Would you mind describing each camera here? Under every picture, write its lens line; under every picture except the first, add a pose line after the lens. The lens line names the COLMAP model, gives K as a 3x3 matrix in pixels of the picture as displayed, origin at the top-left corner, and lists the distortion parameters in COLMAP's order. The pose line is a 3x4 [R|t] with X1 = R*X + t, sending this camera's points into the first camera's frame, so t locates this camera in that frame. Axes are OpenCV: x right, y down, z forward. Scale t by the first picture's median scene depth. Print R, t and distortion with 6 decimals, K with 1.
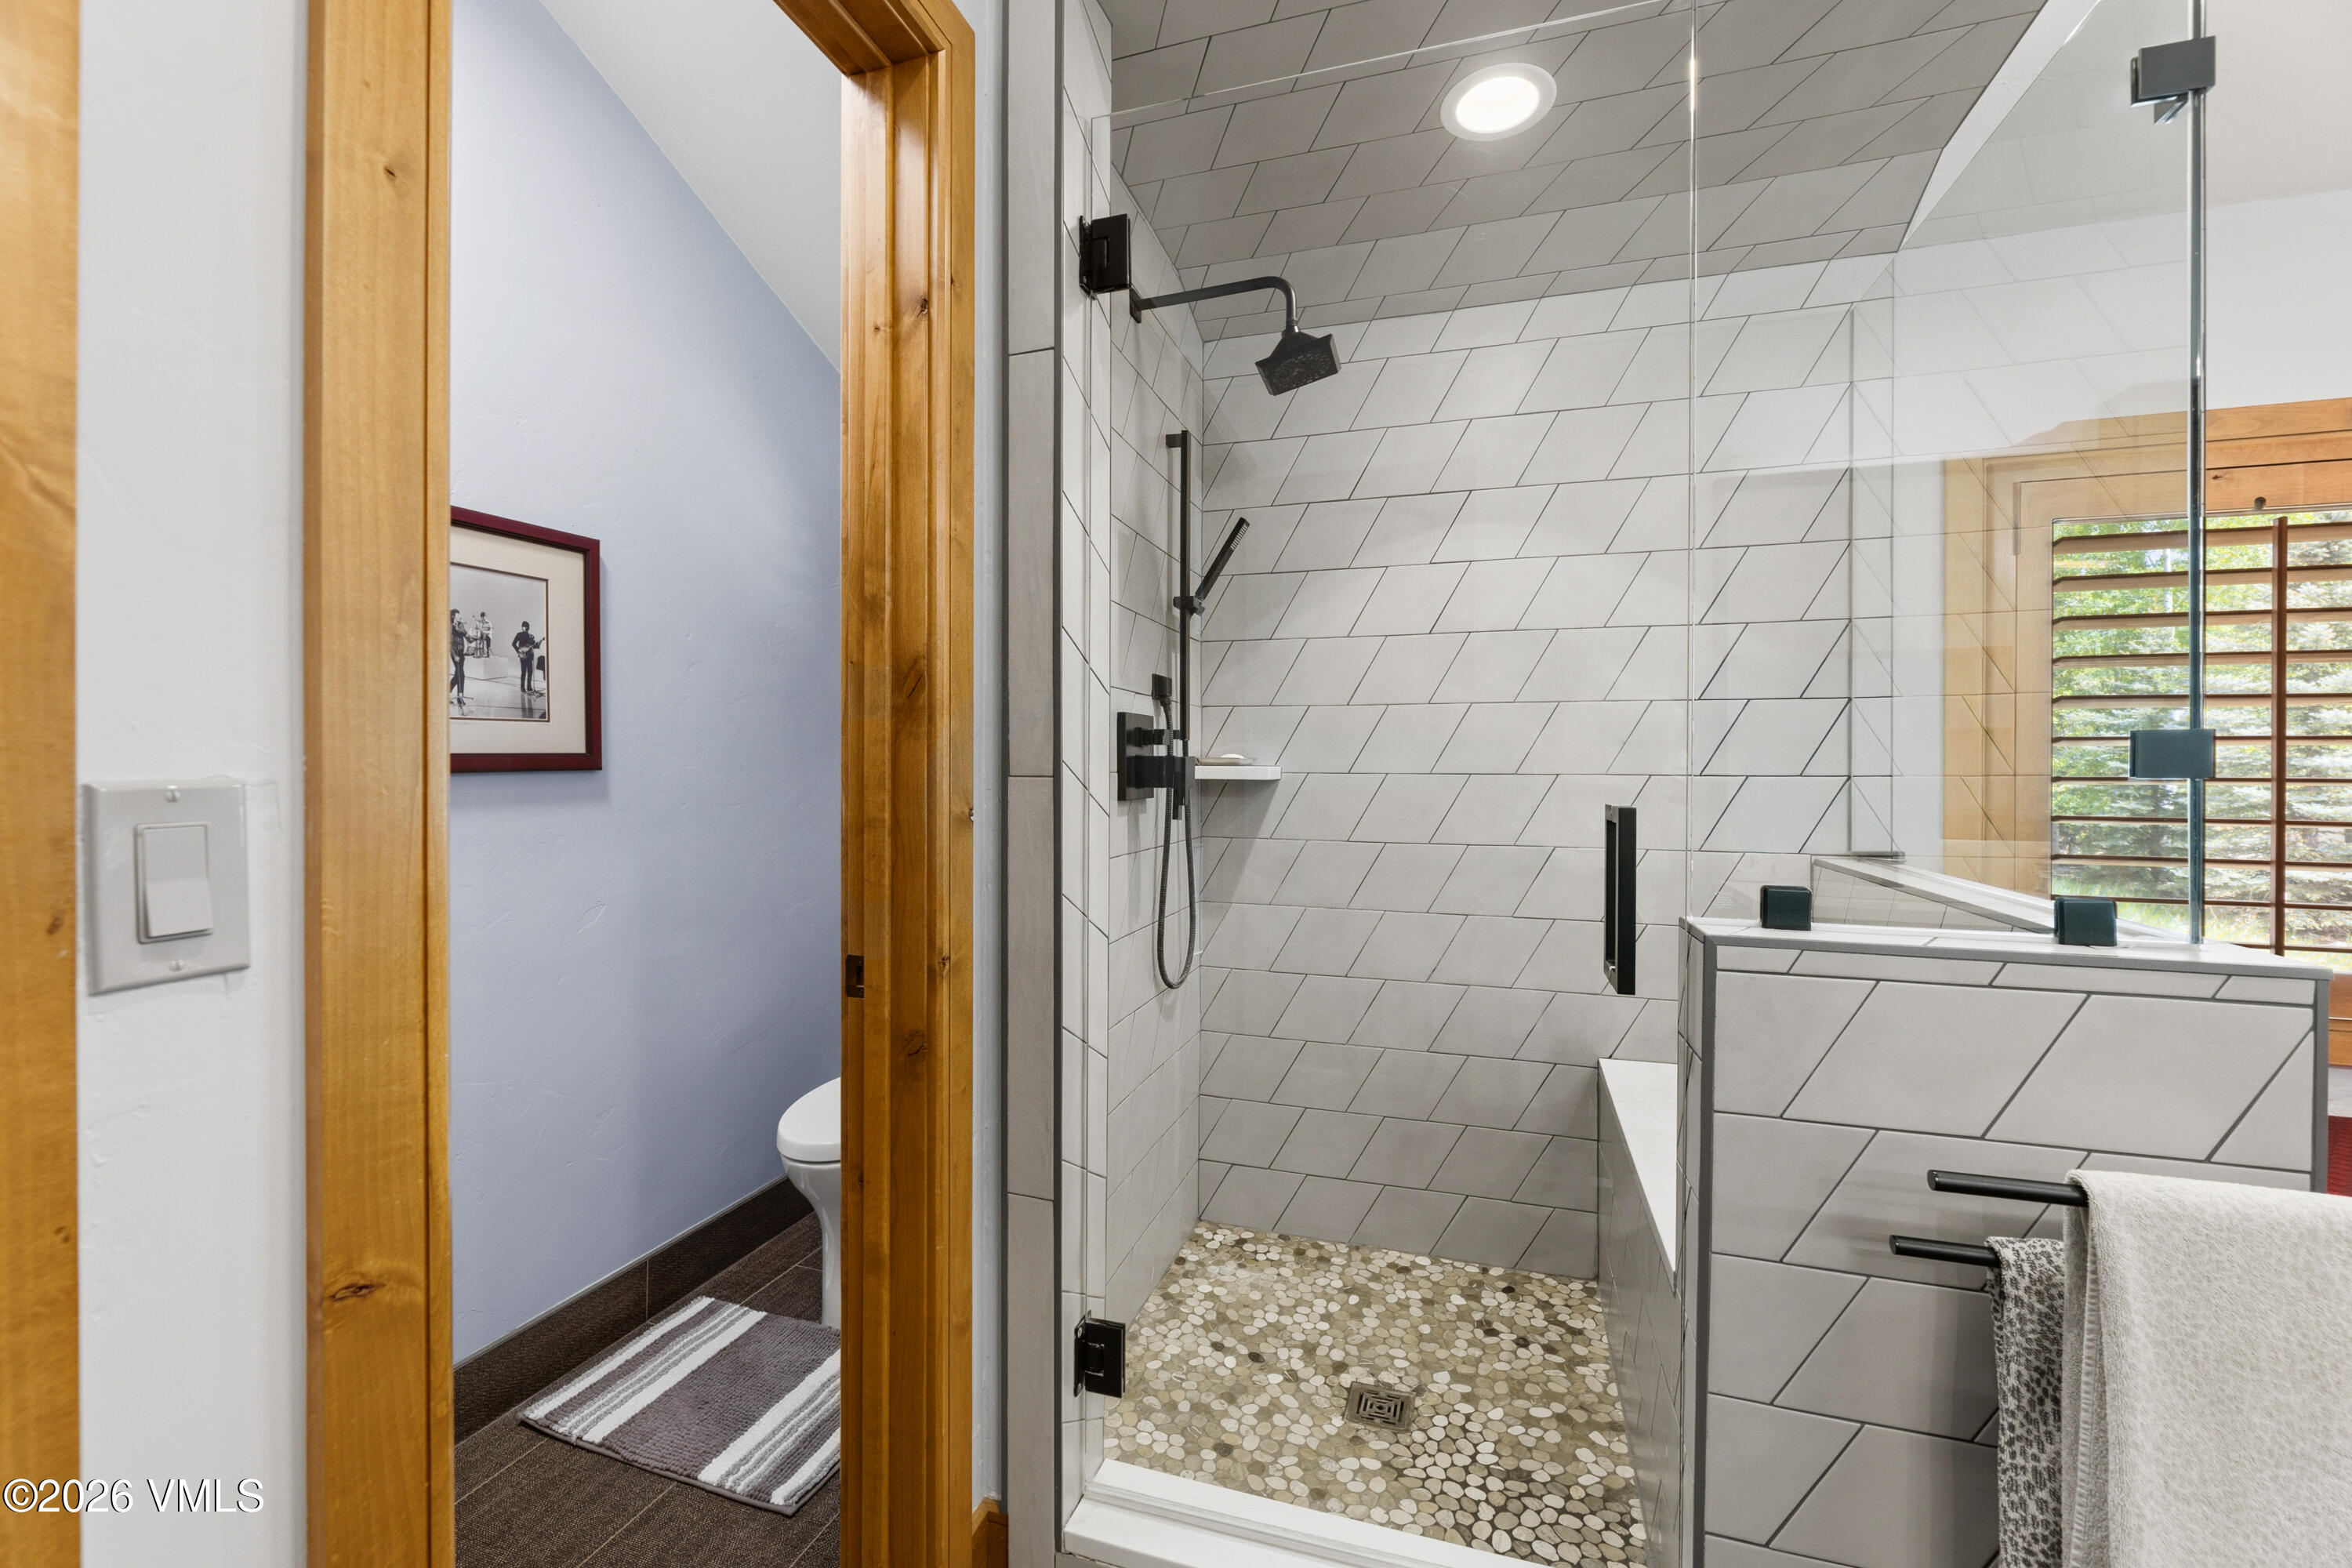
lens RADIAL K [[966.8, 0, 1162.6], [0, 966.8, 772.7], [0, 0, 1]] dist [0.009212, -0.000506]
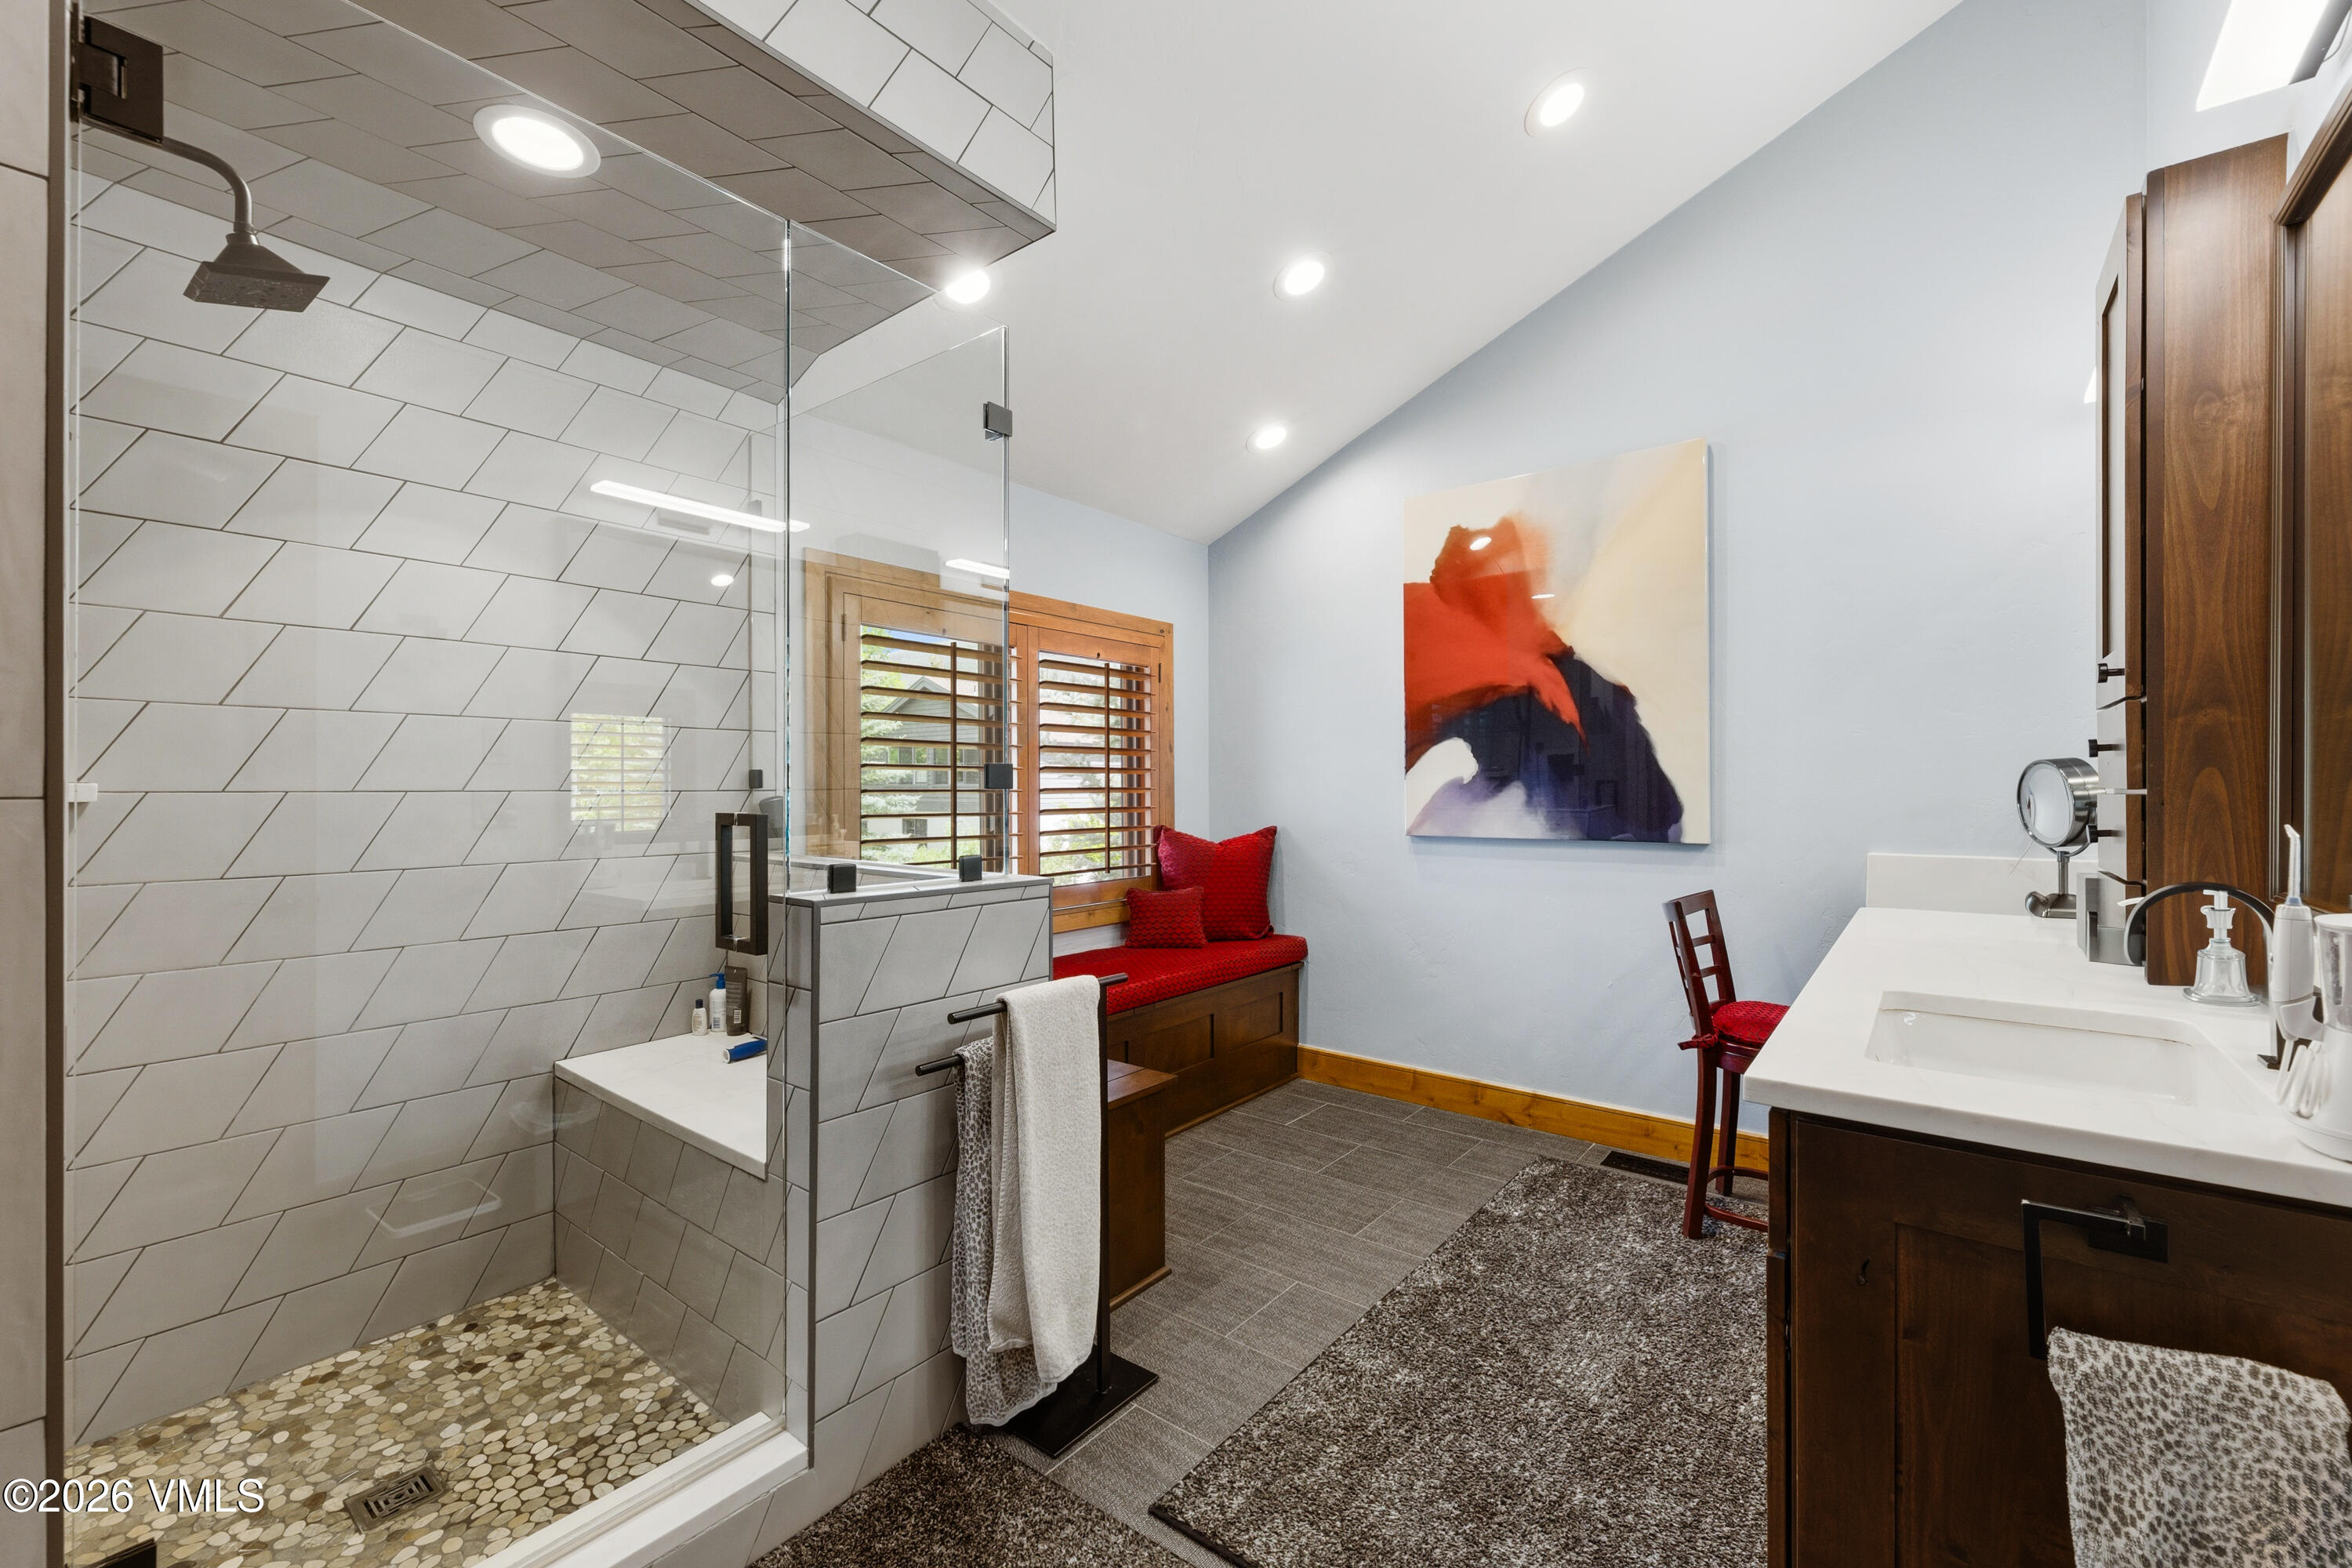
lens RADIAL K [[966.8, 0, 1162.6], [0, 966.8, 772.7], [0, 0, 1]] dist [0.009212, -0.000506]
pose [[0.366229, 0.007806, 0.930492, -0.341080], [0.007456, 0.999908, -0.011323, -0.000653], [-0.930495, 0.011085, 0.366137, 0.002901]]
